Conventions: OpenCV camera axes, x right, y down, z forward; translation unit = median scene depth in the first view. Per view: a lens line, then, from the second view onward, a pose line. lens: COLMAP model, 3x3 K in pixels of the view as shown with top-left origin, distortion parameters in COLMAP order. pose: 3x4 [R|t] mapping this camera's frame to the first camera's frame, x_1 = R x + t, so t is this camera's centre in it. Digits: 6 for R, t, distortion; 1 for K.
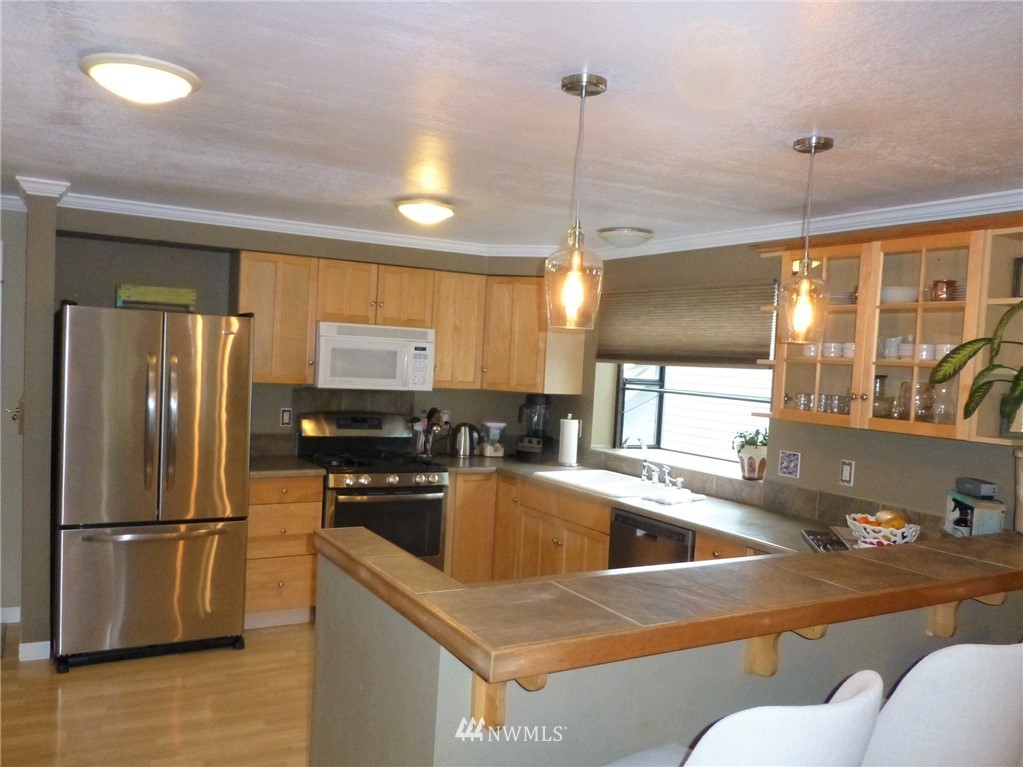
lens RADIAL K [[737.6, 0, 506.7], [0, 737.6, 387.0], [0, 0, 1]] dist [-0.039059, -0.000280]
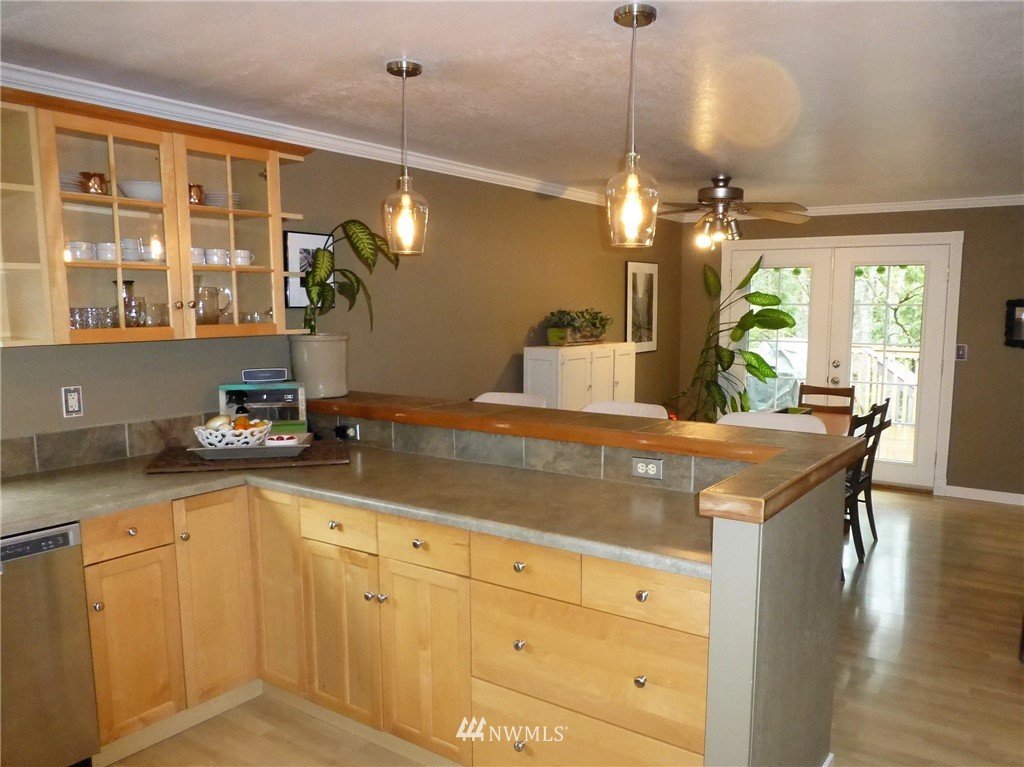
lens RADIAL K [[784.4, 0, 513.6], [0, 784.4, 399.4], [0, 0, 1]] dist [-0.038041, 0.006877]
pose [[-0.369424, -0.181935, 0.911277, -0.576680], [0.010797, 0.979740, 0.199980, -0.060564], [-0.929198, 0.083717, -0.359975, 0.962000]]
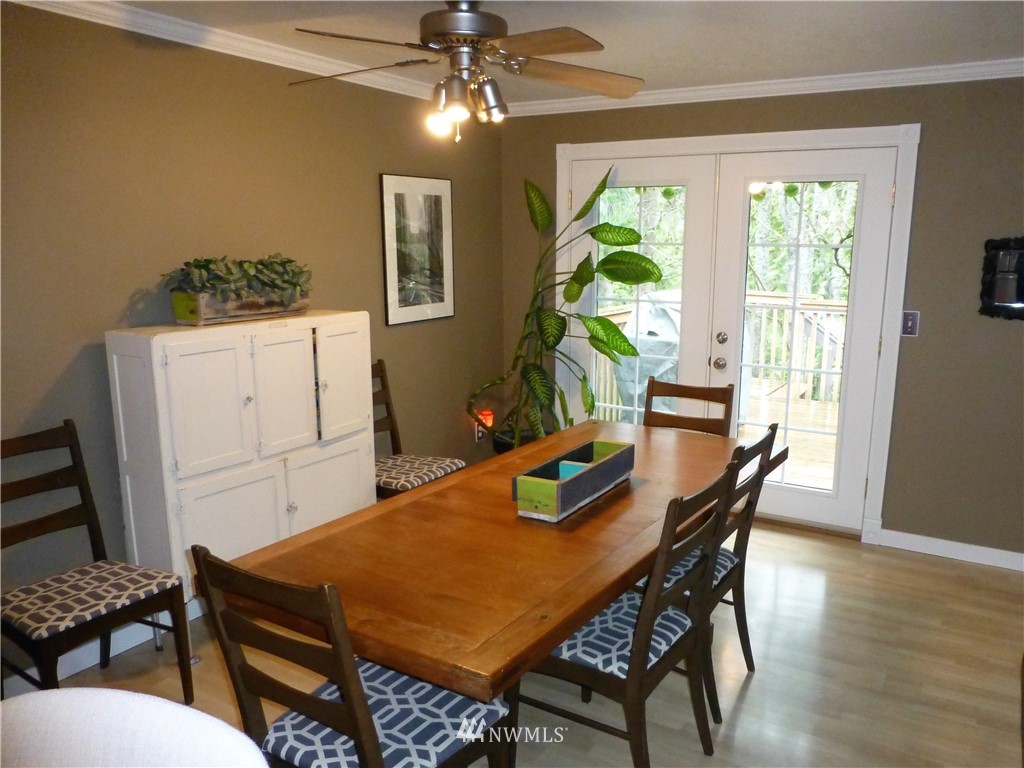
lens RADIAL K [[784.4, 0, 513.6], [0, 784.4, 399.9], [0, 0, 1]] dist [-0.038041, 0.006877]
pose [[-0.422555, -0.247727, 0.871825, -0.394813], [0.006783, 0.961030, 0.276362, -0.040160], [-0.906312, 0.122692, -0.404407, 0.736183]]
